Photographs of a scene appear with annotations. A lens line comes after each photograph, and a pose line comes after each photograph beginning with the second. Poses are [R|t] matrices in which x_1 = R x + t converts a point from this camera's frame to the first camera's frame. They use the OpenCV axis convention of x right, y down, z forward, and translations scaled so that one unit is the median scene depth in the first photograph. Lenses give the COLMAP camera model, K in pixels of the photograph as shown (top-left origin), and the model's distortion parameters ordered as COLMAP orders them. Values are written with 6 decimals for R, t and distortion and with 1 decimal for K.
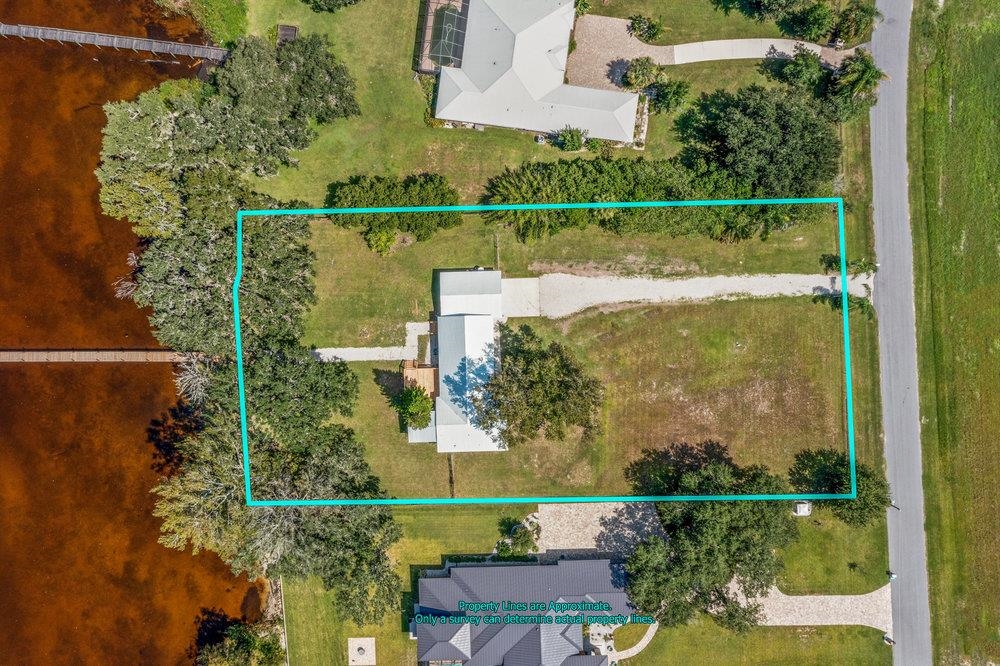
lens RADIAL K [[803.1, 0, 500.0], [0, 803.1, 333.0], [0, 0, 1]] dist [0.002686, 0.011357]
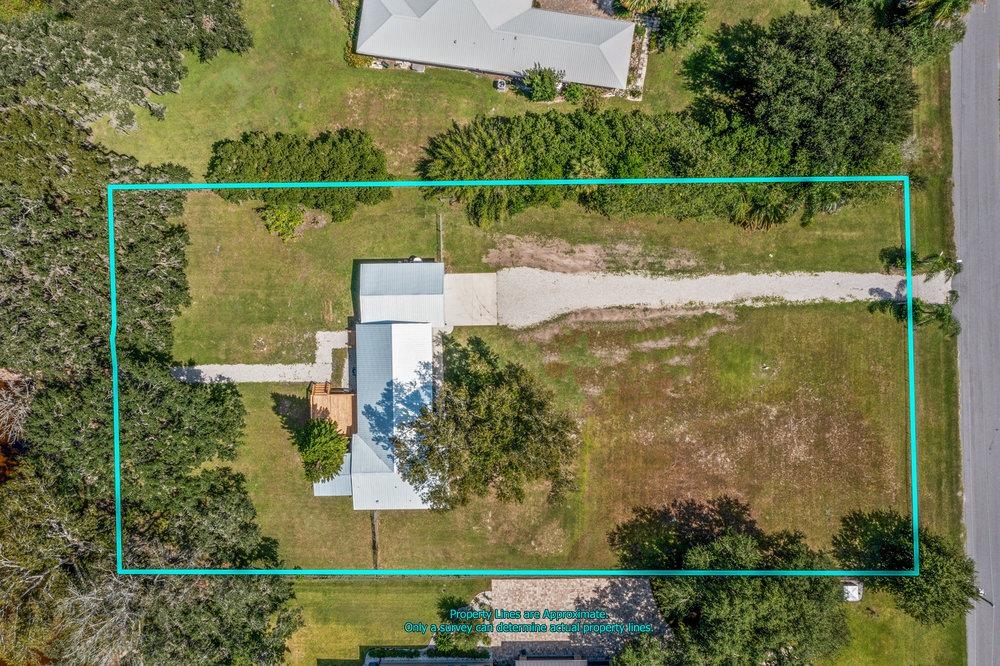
lens RADIAL K [[803.1, 0, 500.0], [0, 803.1, 333.0], [0, 0, 1]] dist [0.002686, 0.011357]
pose [[0.999914, 0.012761, -0.003092, 0.054757], [-0.012746, 0.999906, 0.005018, -0.017504], [0.003156, -0.004978, 0.999983, 0.263141]]
